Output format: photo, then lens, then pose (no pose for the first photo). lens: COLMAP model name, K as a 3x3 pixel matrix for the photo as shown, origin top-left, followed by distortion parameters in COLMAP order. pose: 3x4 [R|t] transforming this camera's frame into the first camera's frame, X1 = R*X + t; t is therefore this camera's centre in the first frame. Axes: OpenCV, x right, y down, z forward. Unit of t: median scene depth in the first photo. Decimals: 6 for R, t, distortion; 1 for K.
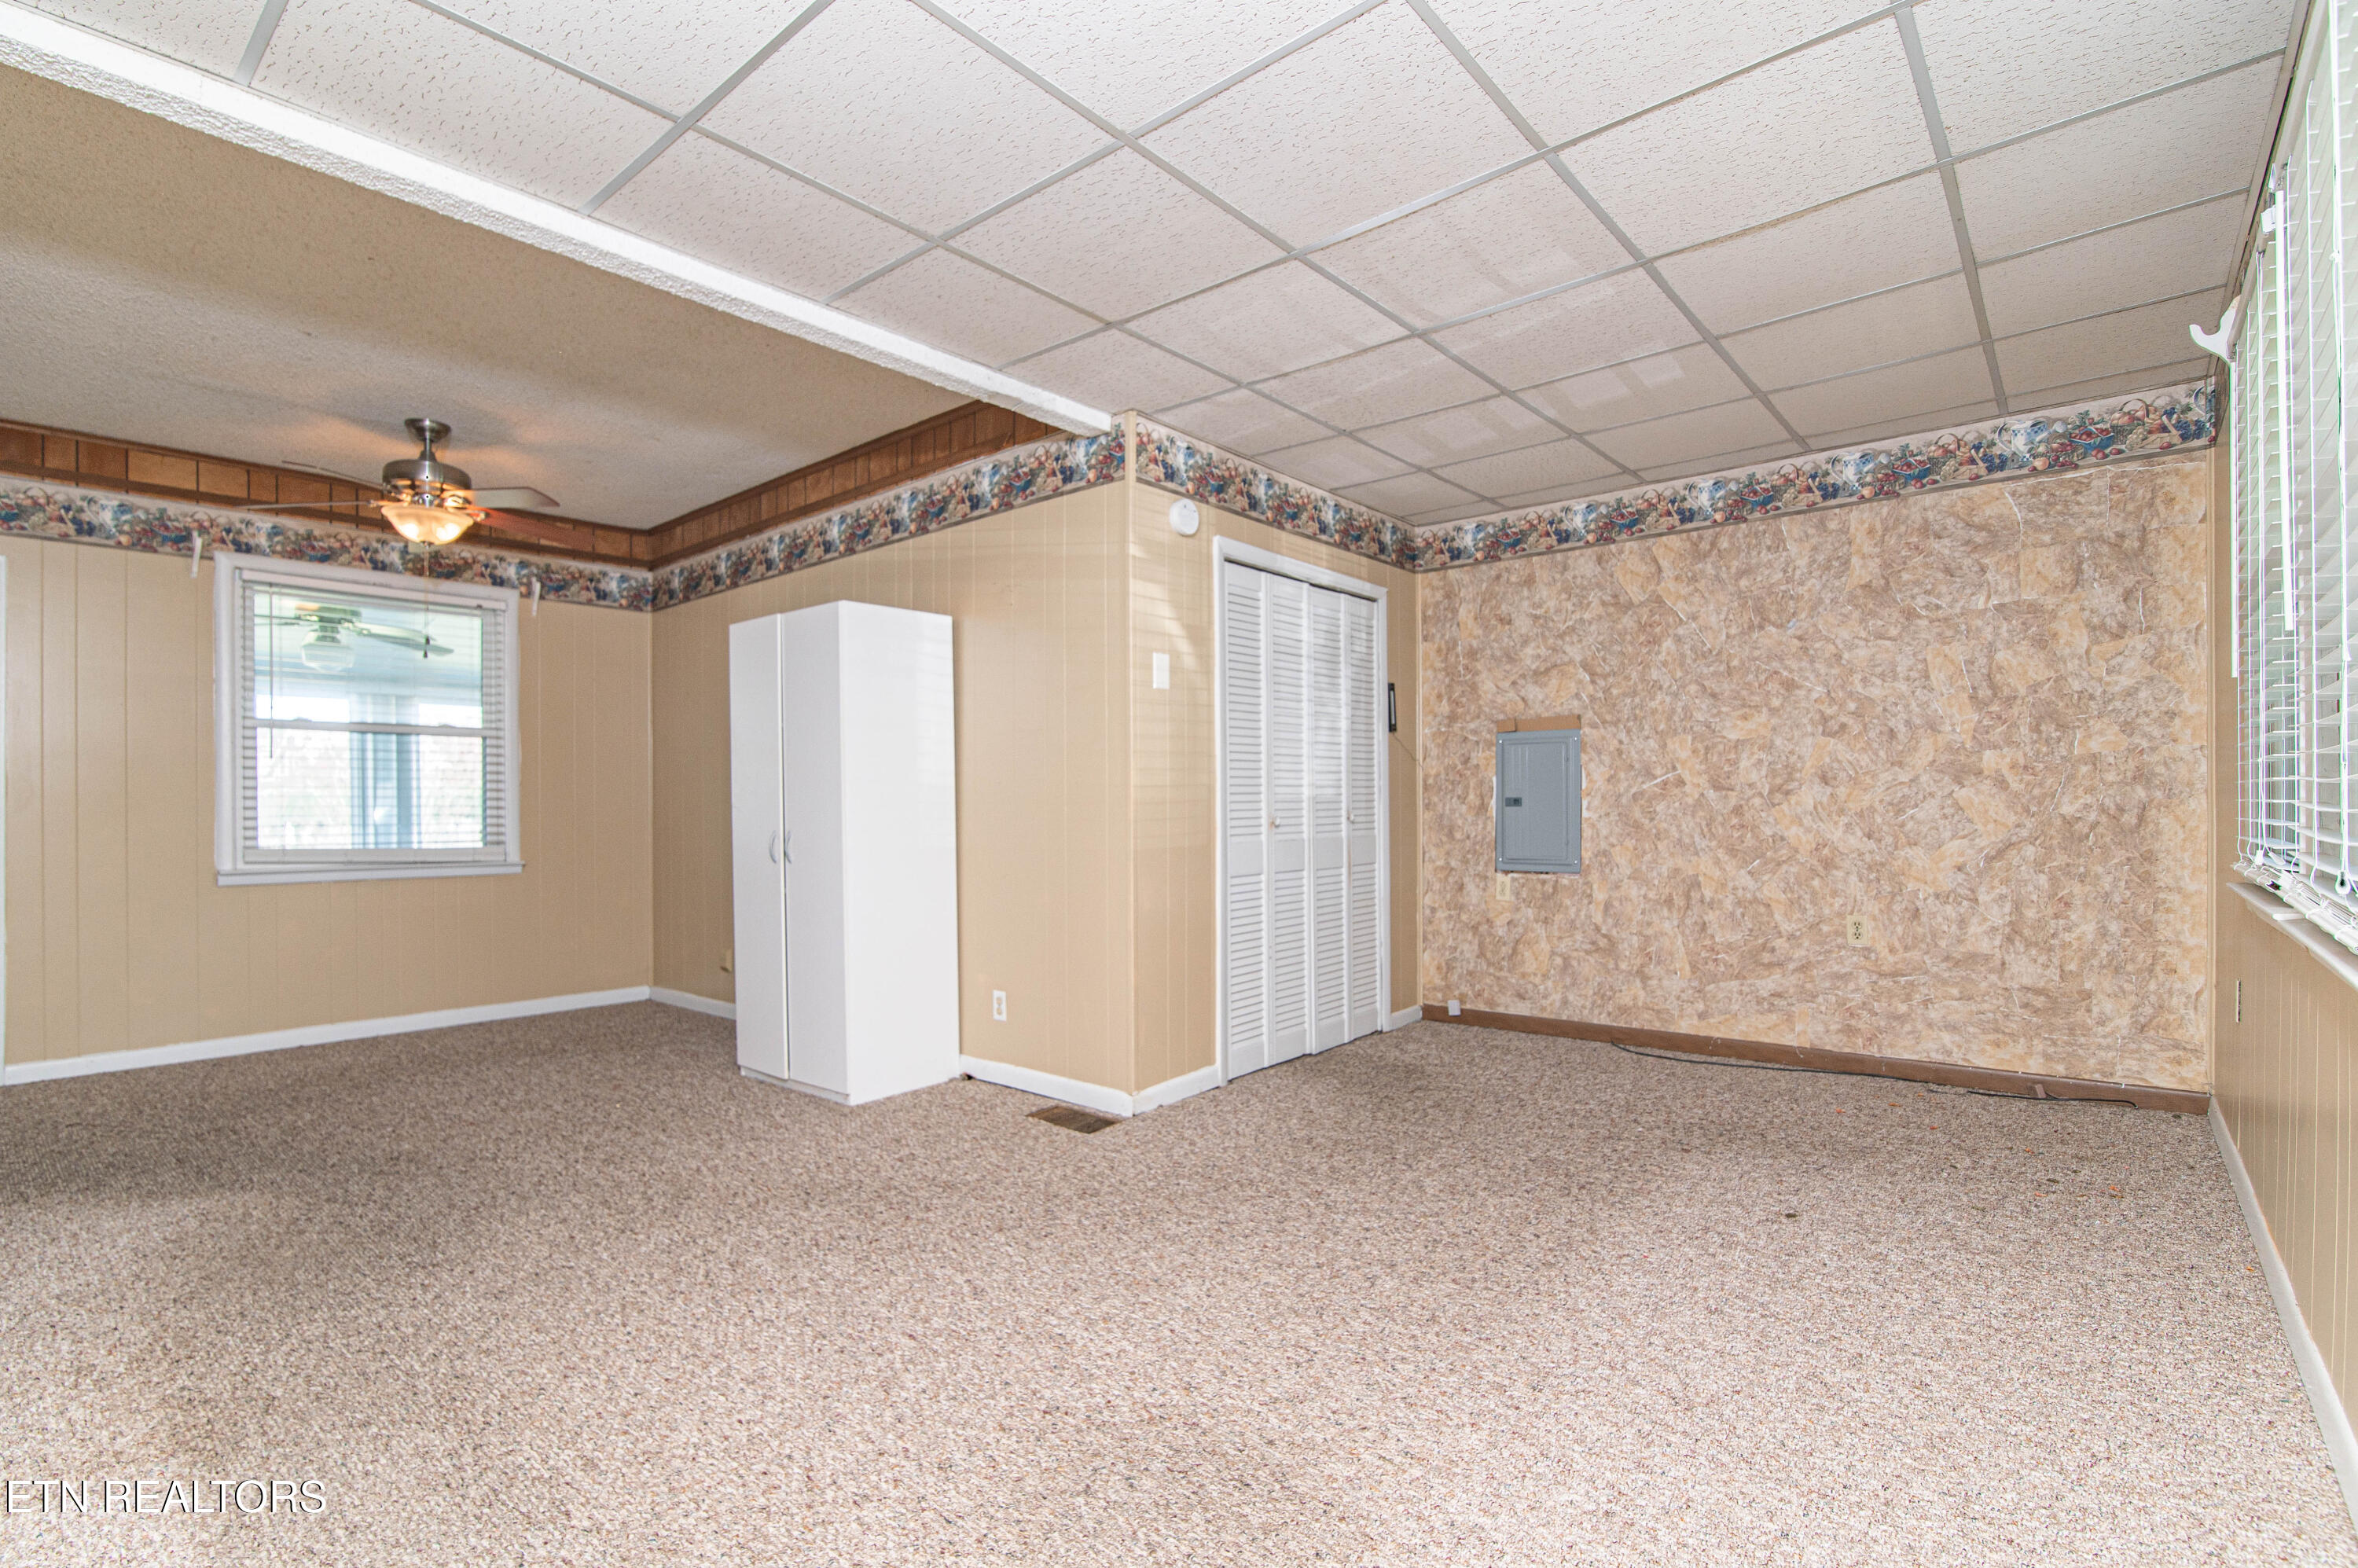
lens RADIAL K [[1113.0, 0, 1171.1], [0, 1113.0, 791.8], [0, 0, 1]] dist [-0.019141, 0.000197]
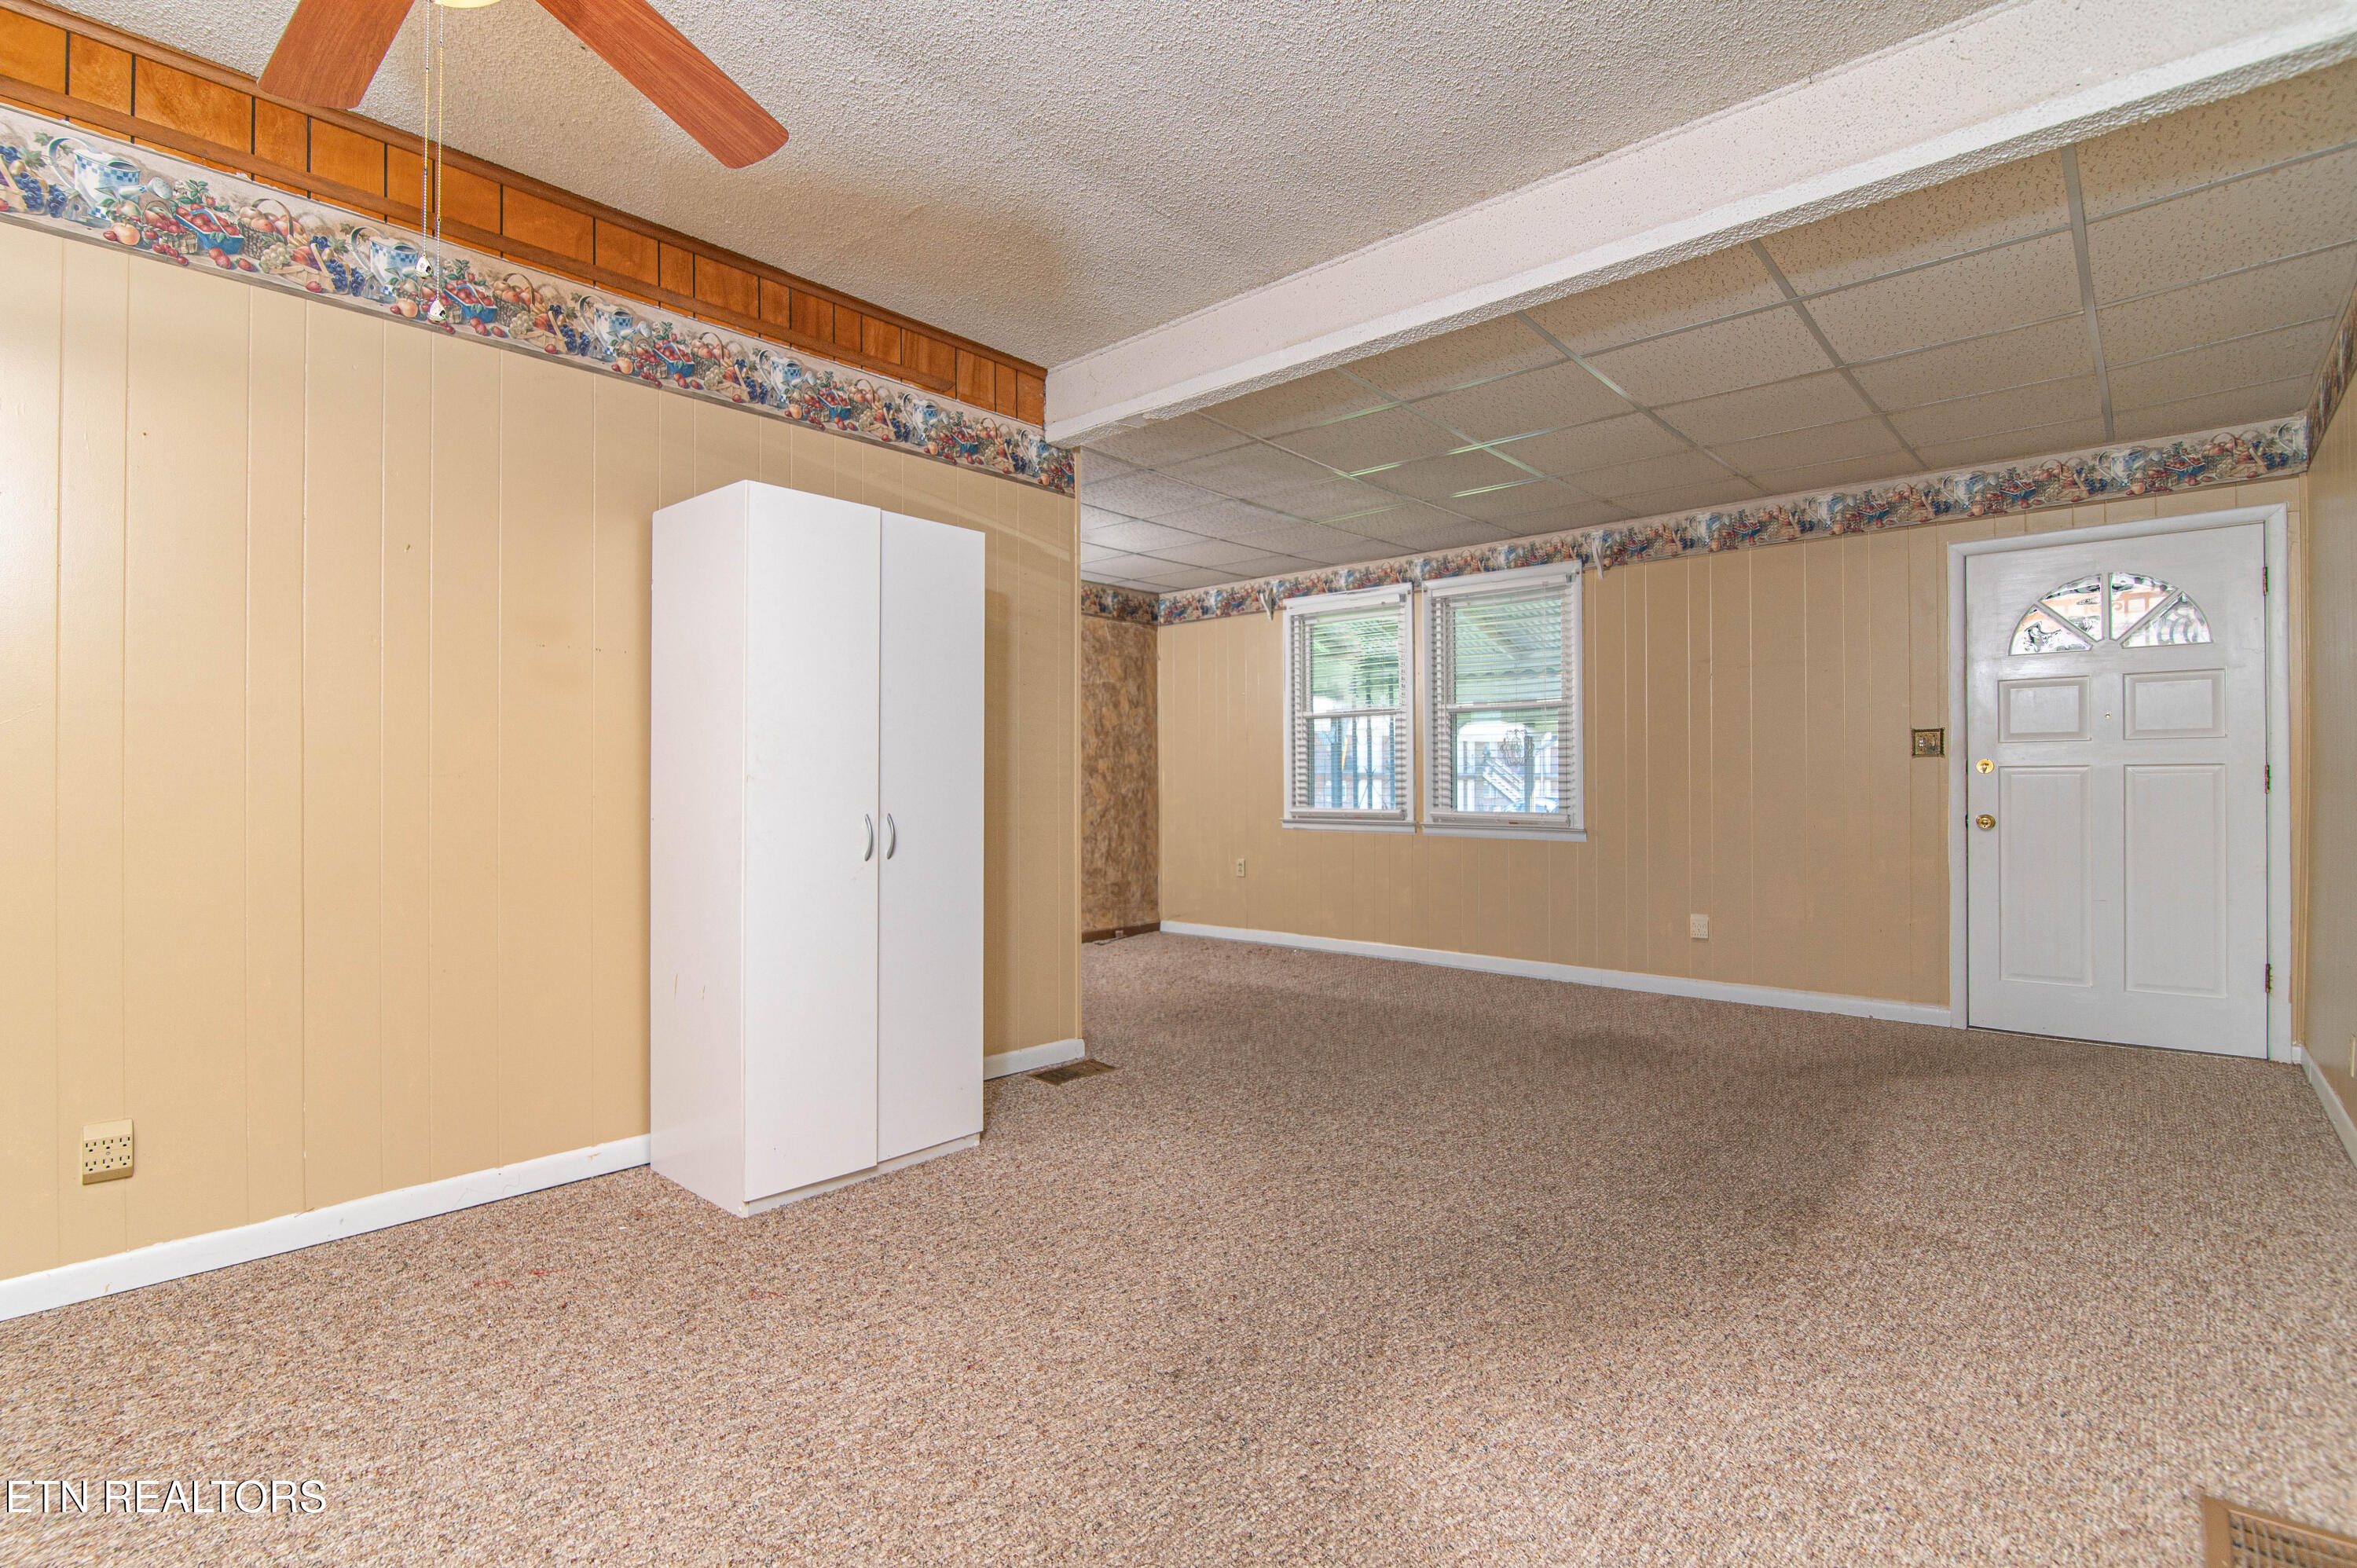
lens RADIAL K [[1098.3, 0, 1138.8], [0, 1098.3, 783.9], [0, 0, 1]] dist [-0.013691, 0.000174]
pose [[0.035540, 0.010293, 0.999315, -1.147464], [-0.004882, 0.999937, -0.010126, 0.022190], [-0.999356, -0.004519, 0.035588, 0.888417]]
